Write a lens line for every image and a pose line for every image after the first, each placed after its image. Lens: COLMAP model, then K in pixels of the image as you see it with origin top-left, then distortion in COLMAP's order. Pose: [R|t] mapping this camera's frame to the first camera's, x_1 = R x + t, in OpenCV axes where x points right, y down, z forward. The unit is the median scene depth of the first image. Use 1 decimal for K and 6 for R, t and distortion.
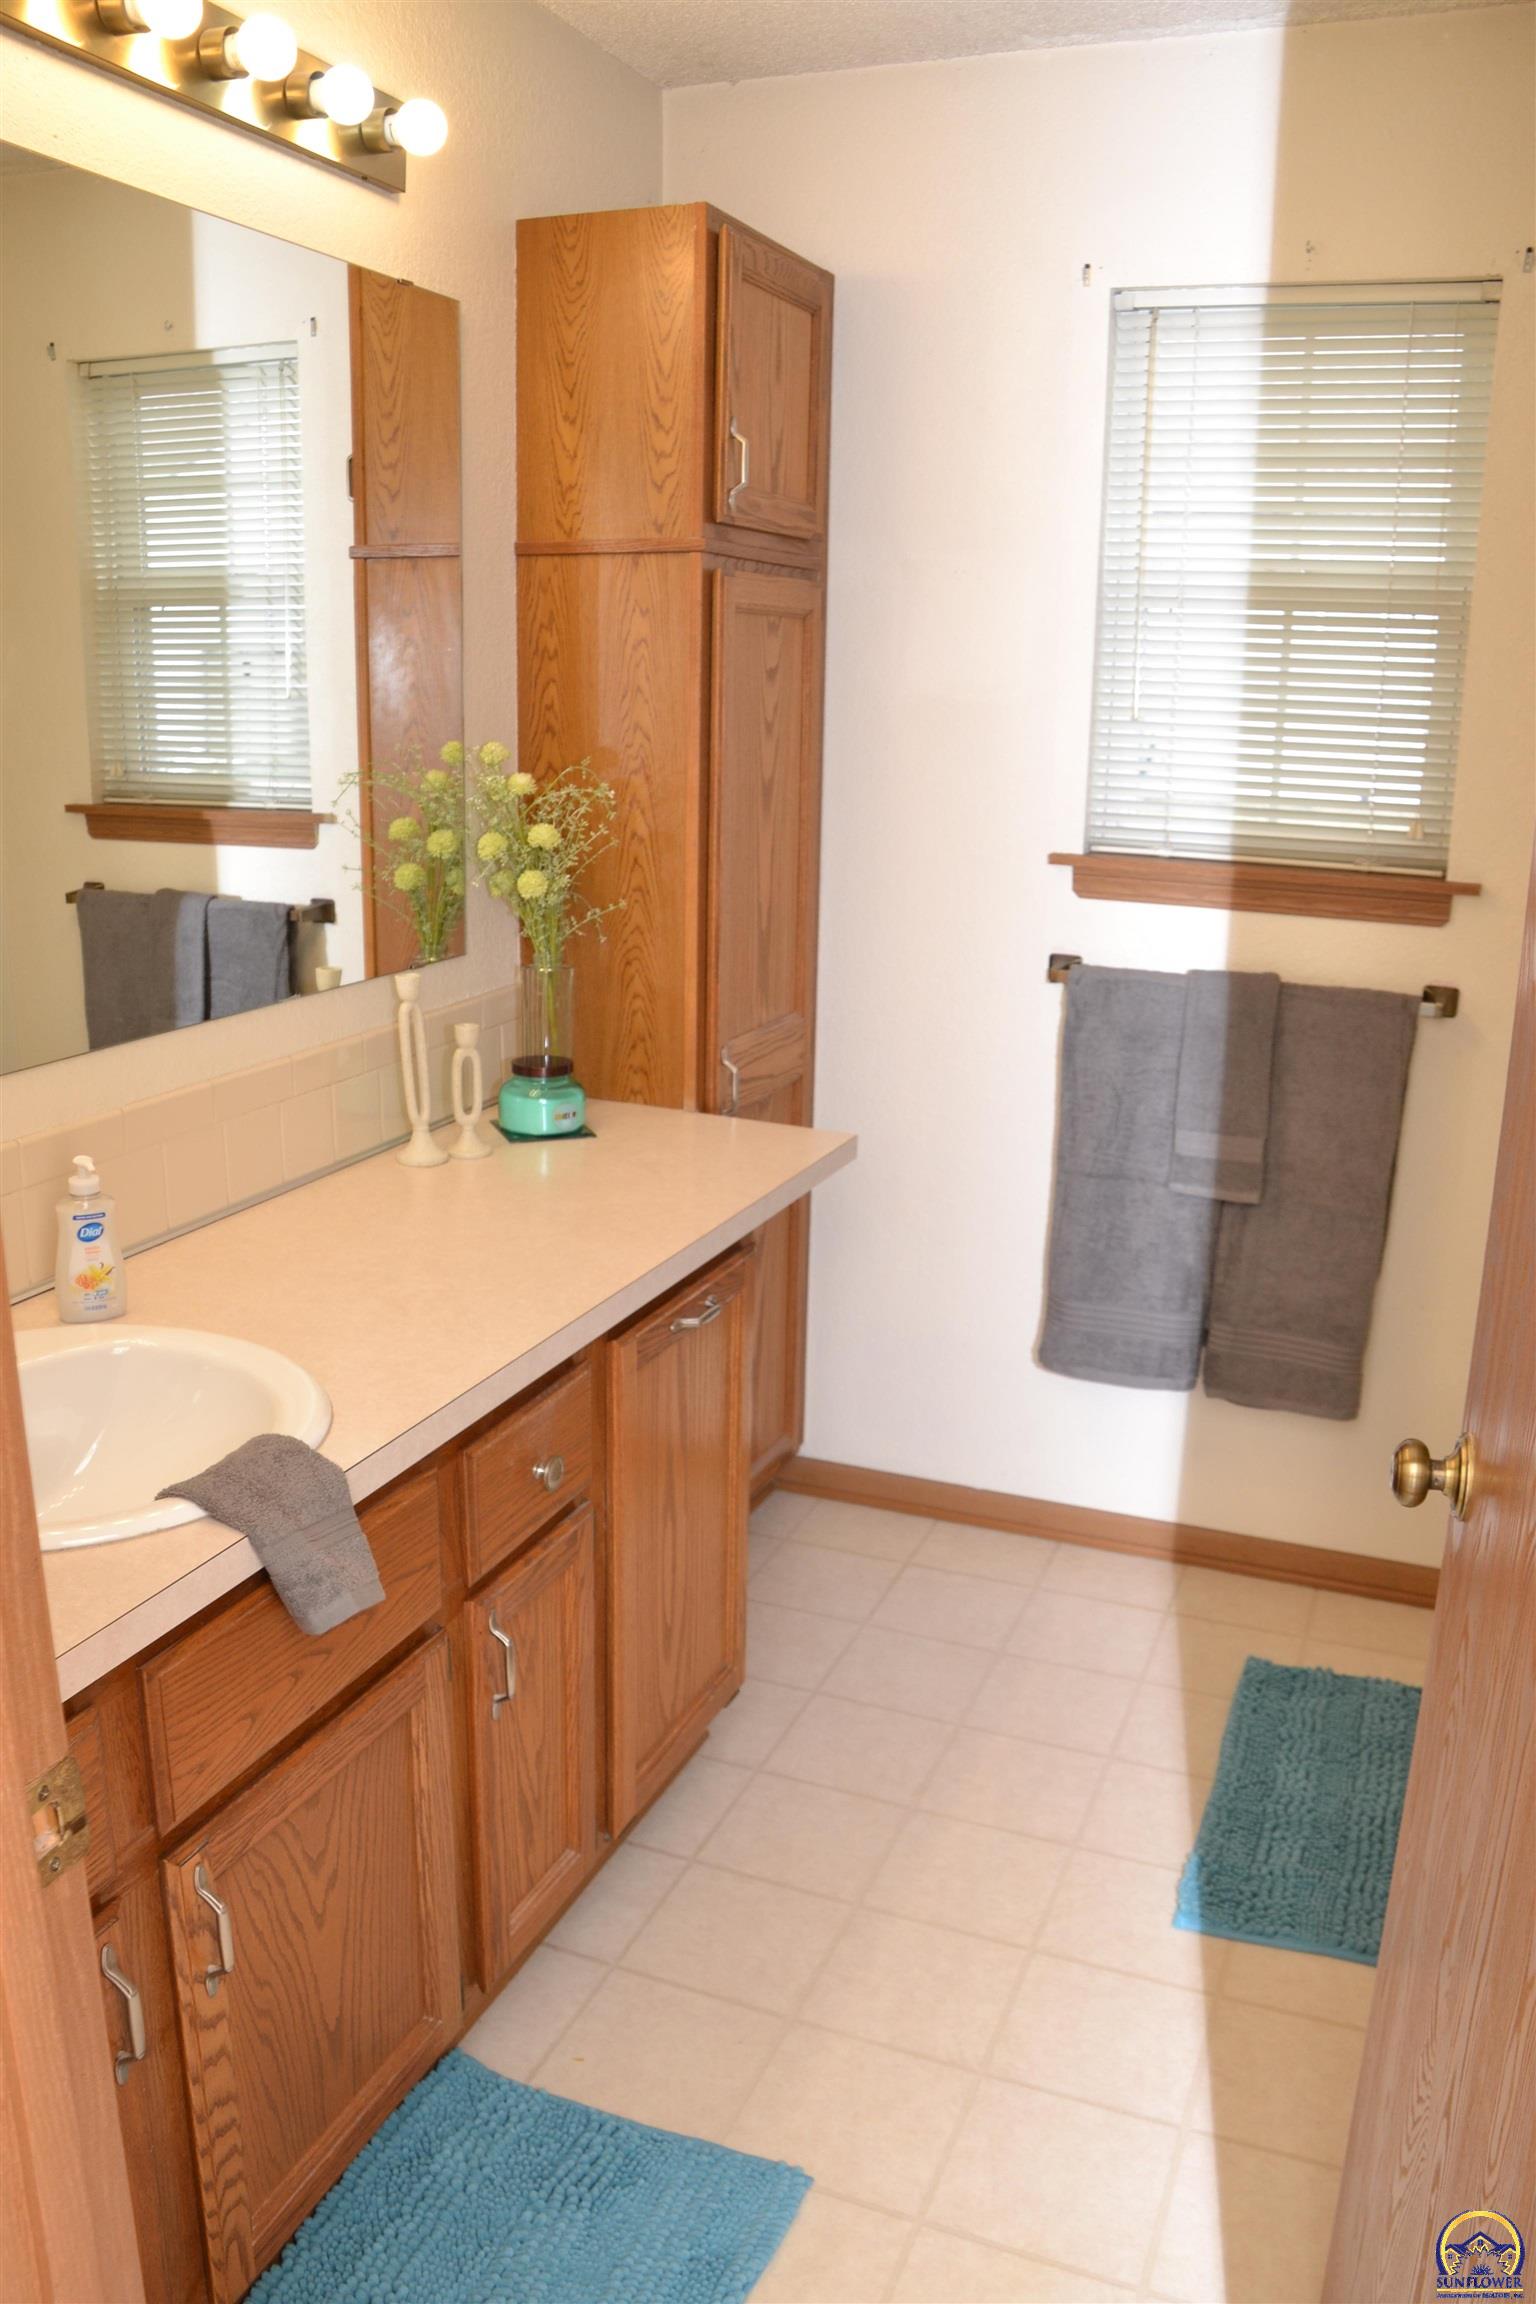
lens RADIAL K [[1817.1, 0, 768.1], [0, 1817.1, 1171.3], [0, 0, 1]] dist [-0.166493, 0.103918]
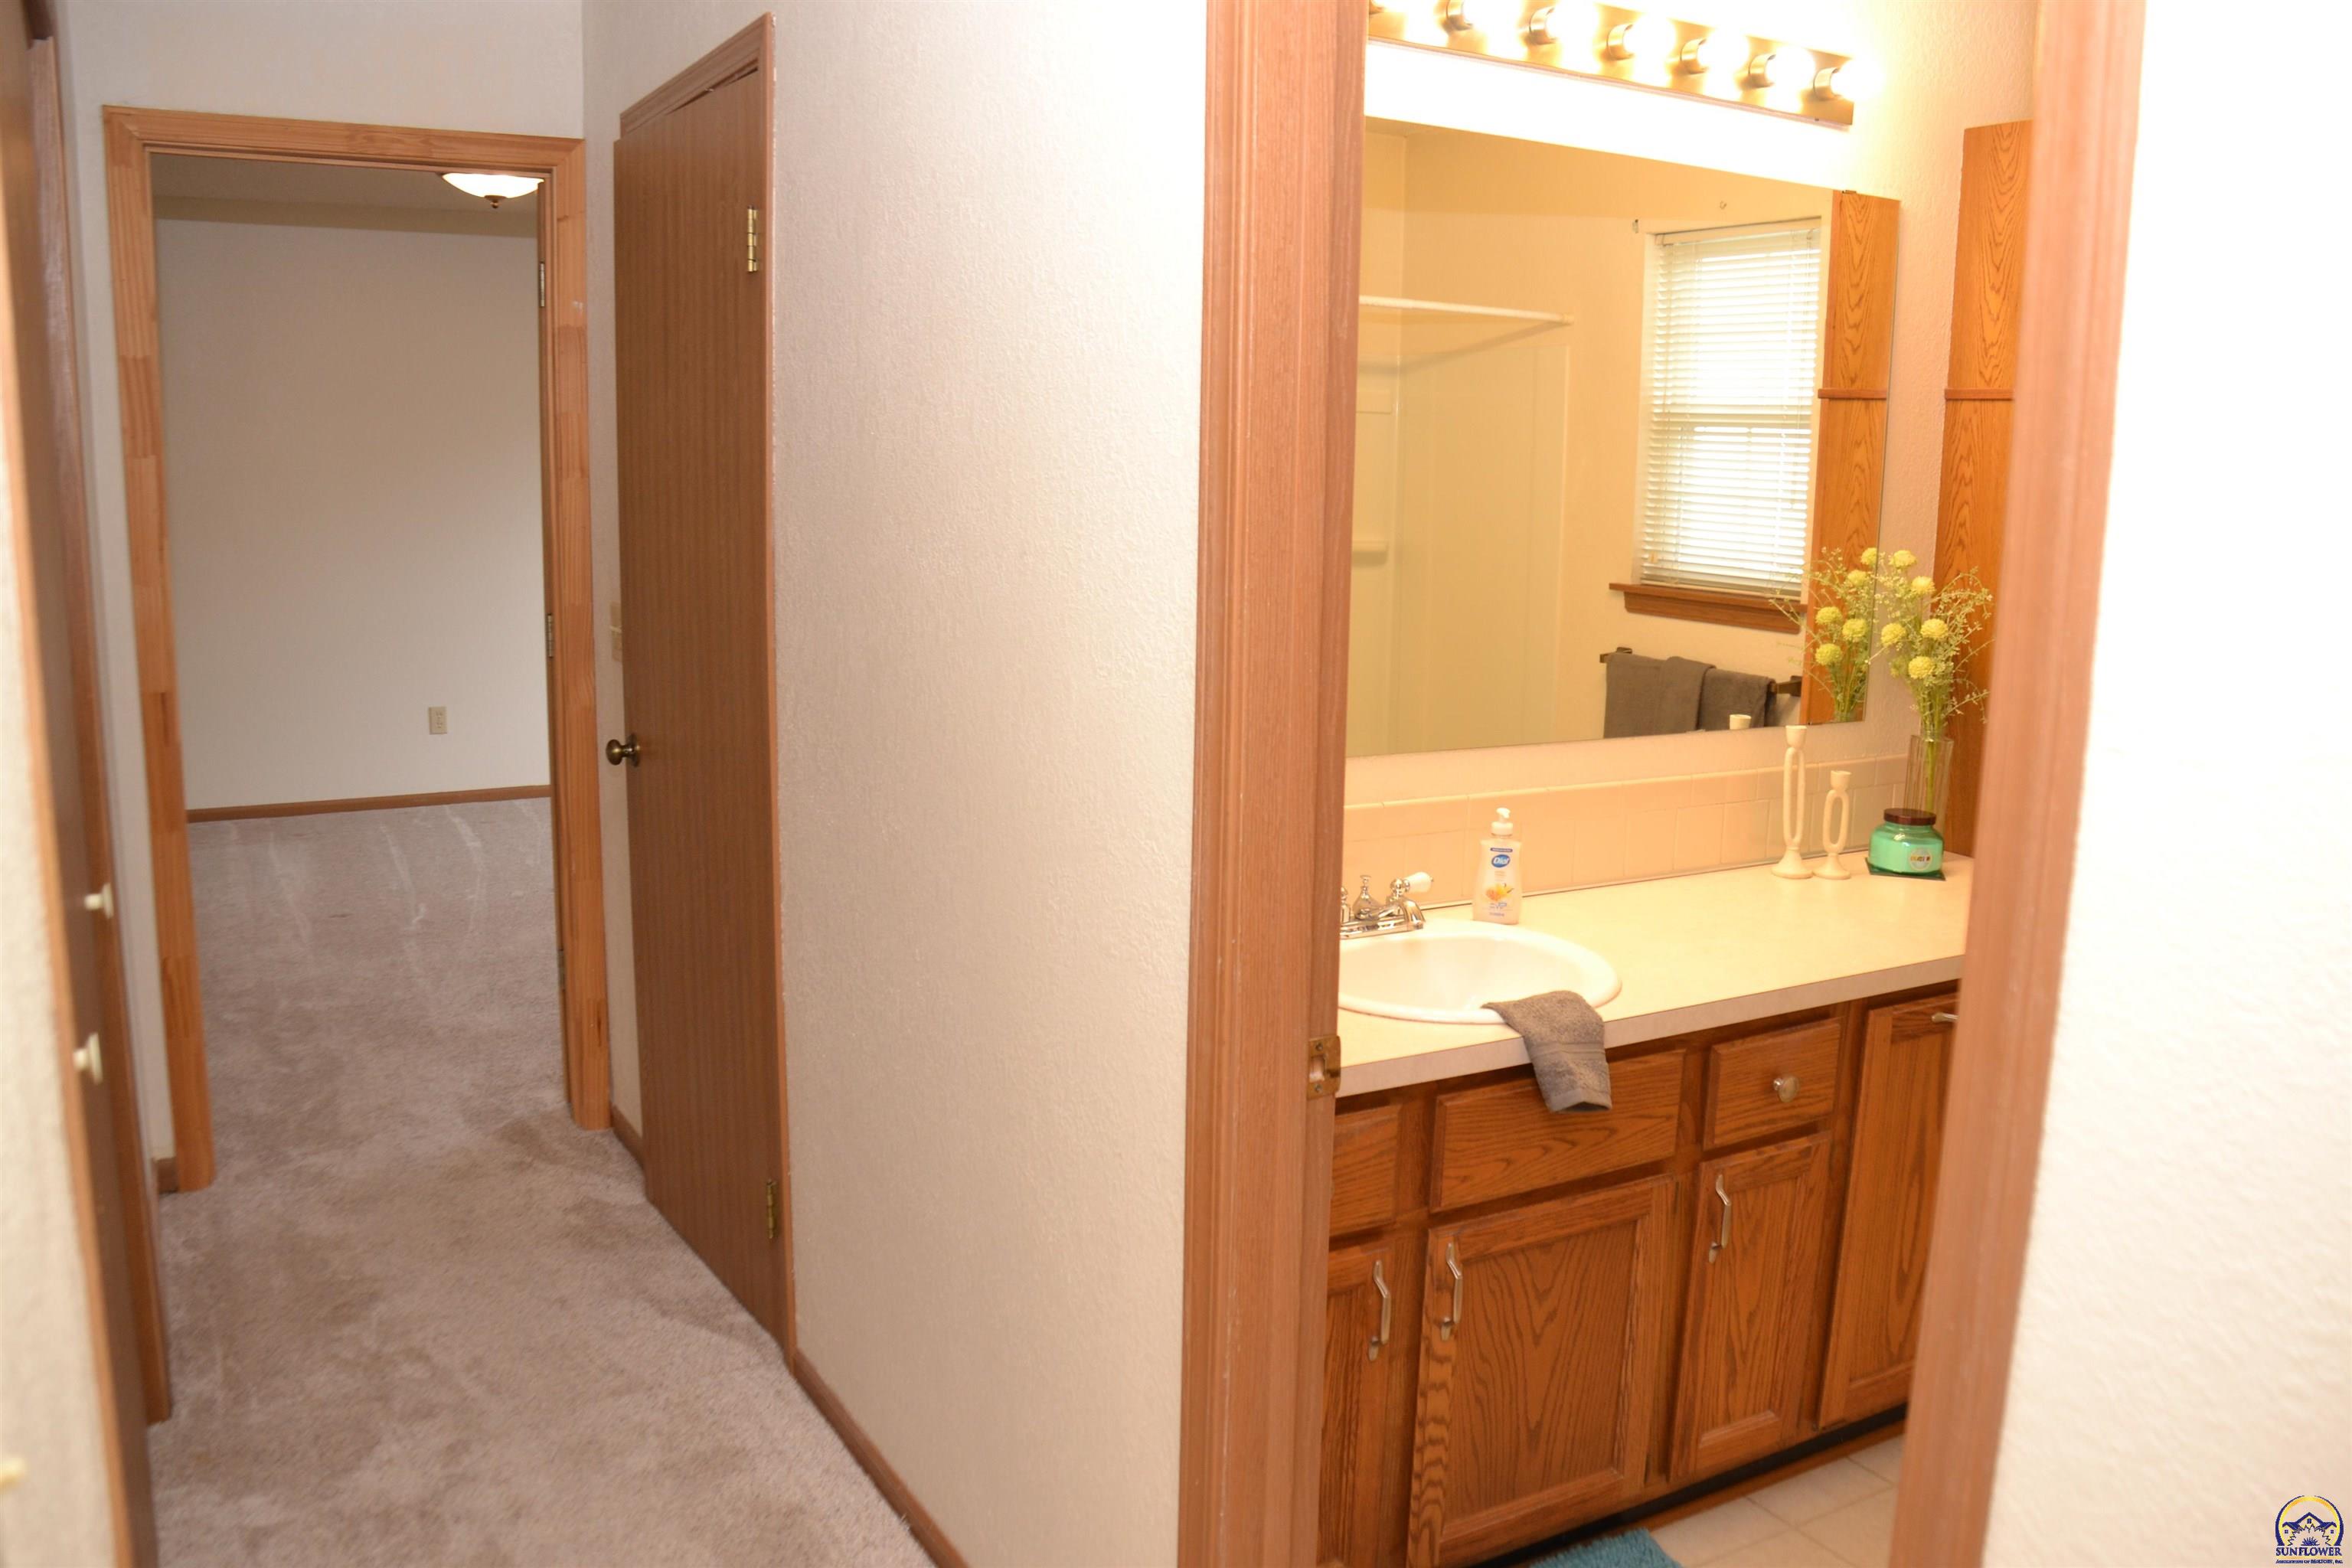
lens RADIAL K [[1855.0, 0, 1166.2], [0, 1855.0, 786.8], [0, 0, 1]] dist [-0.166493, 0.103918]
pose [[0.783978, 0.108200, -0.611286, 0.221362], [-0.171777, 0.984055, -0.046124, 0.063039], [0.596549, 0.141165, 0.790064, -0.251792]]
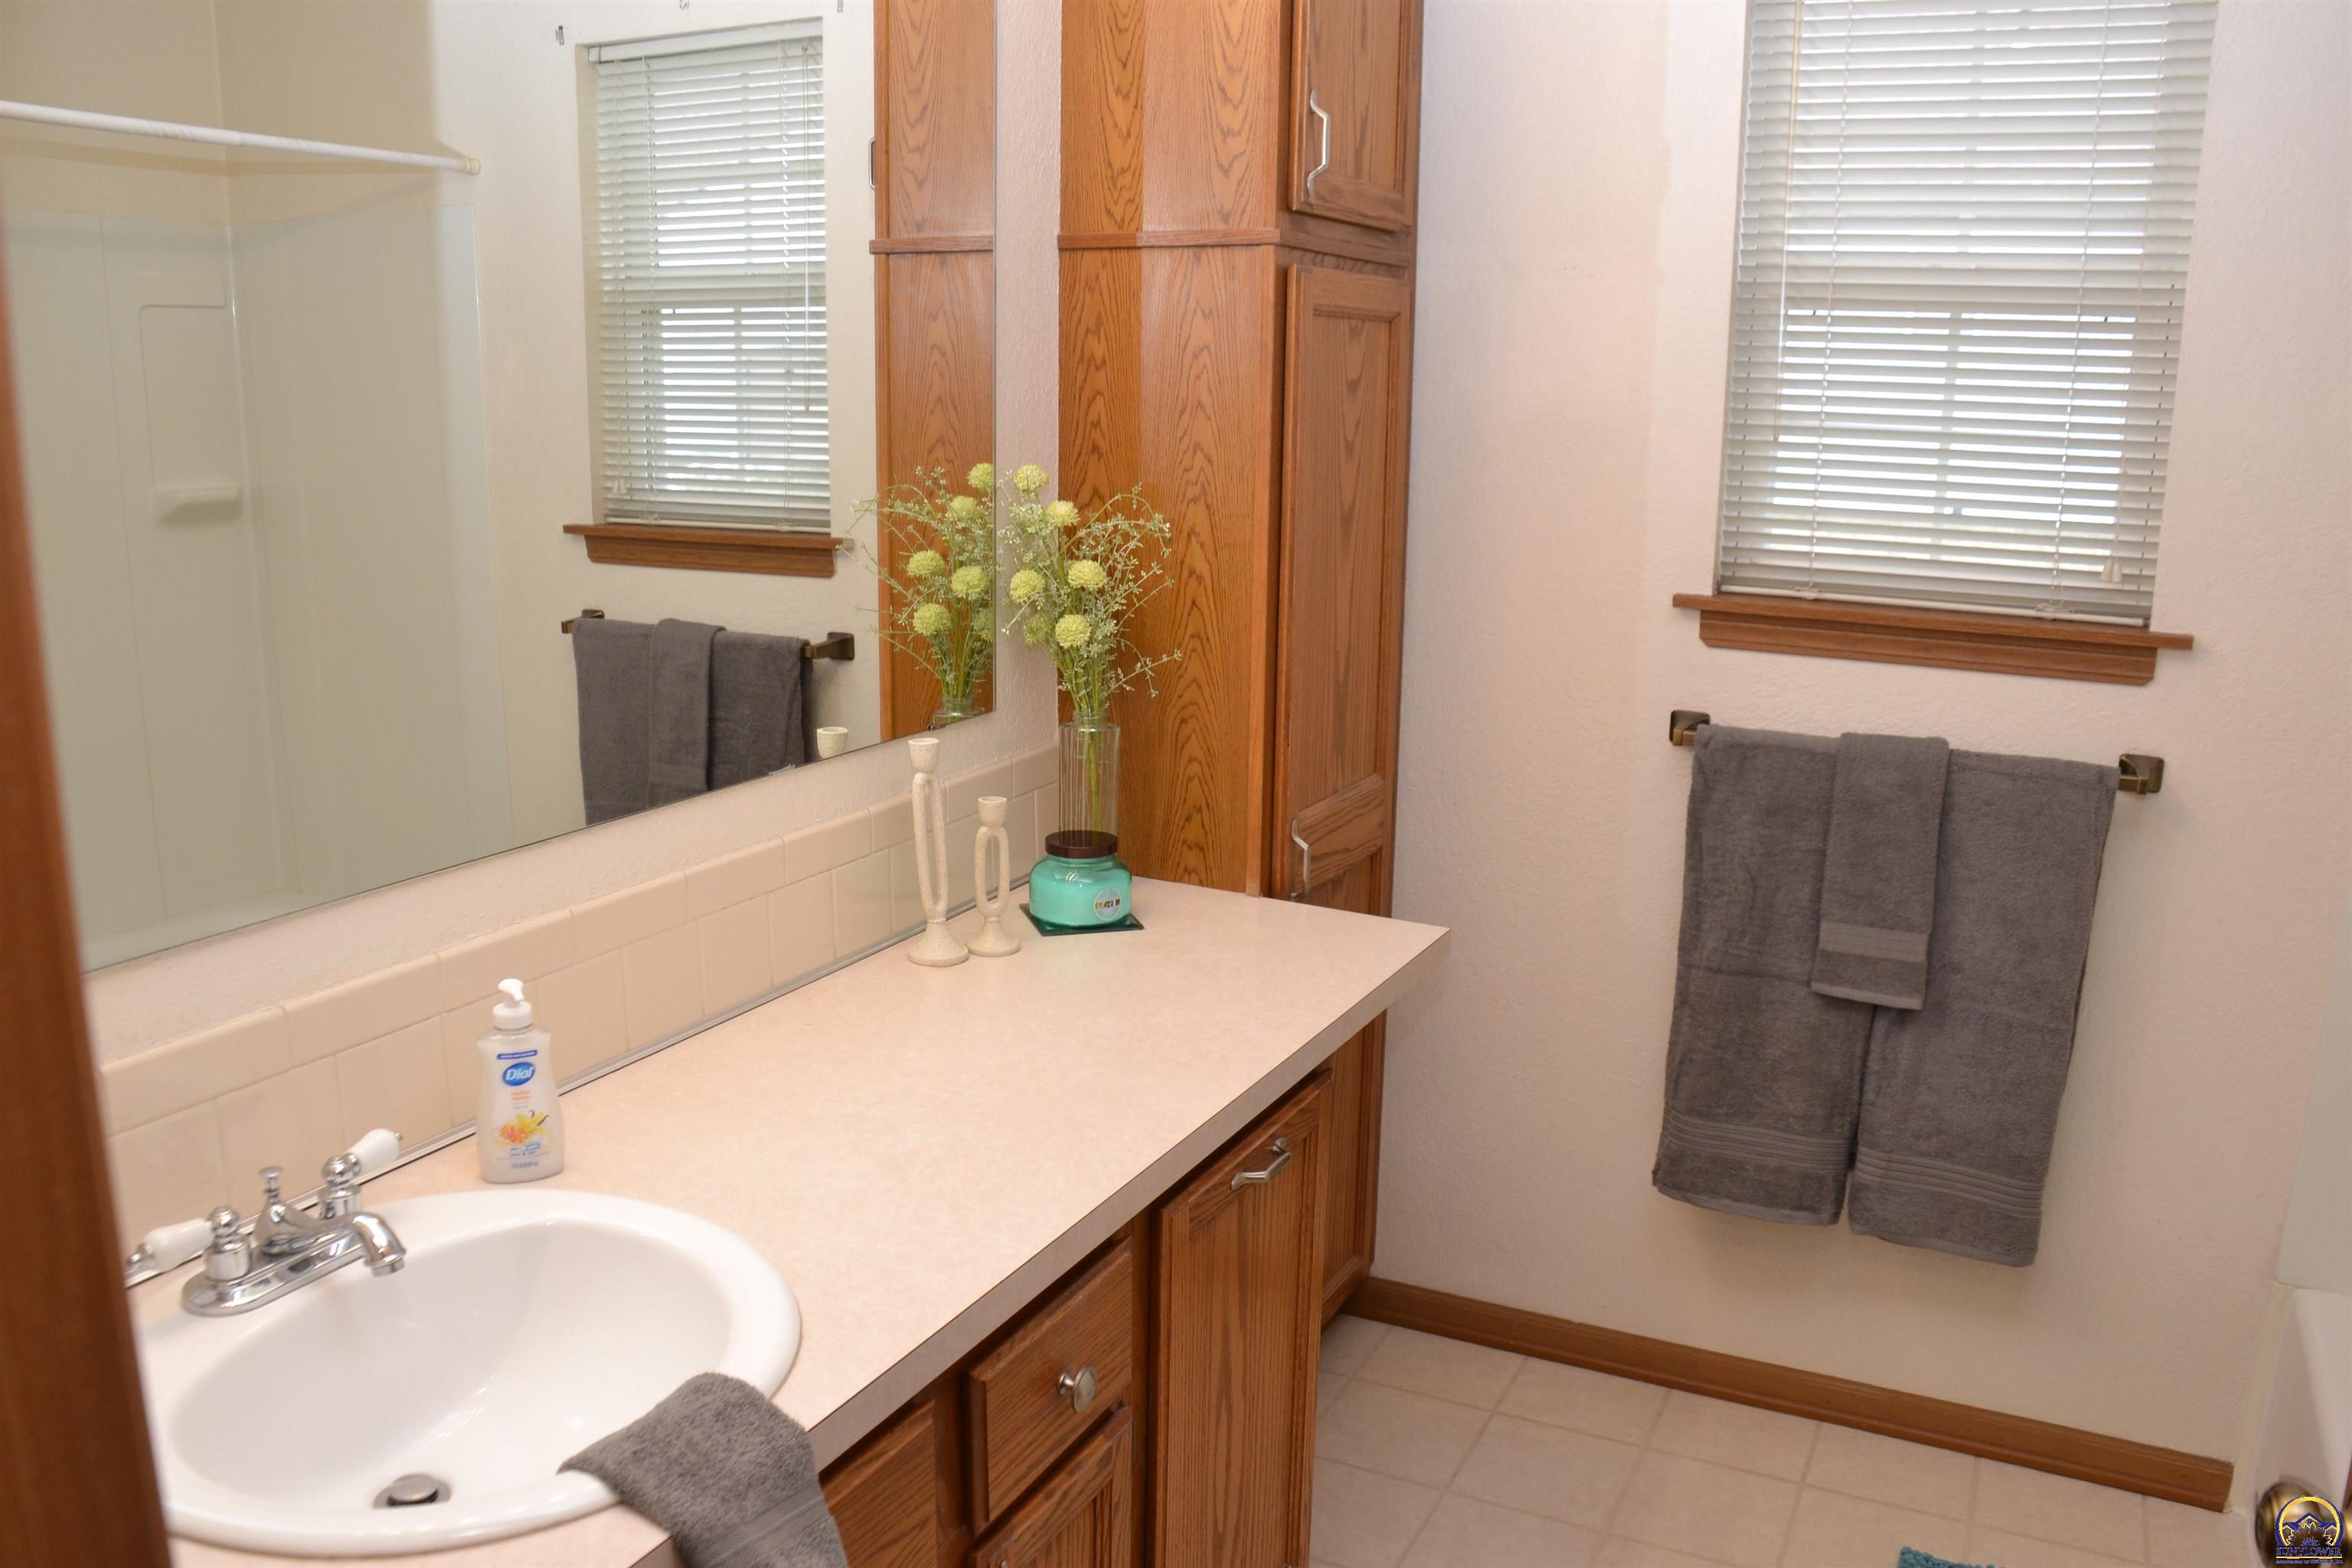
lens RADIAL K [[1855.0, 0, 1184.4], [0, 1855.0, 791.6], [0, 0, 1]] dist [-0.166493, 0.103918]
pose [[0.997382, 0.012091, -0.071301, -0.014315], [-0.015639, 0.998656, -0.049405, -0.040169], [0.070607, 0.050391, 0.996231, 0.132247]]
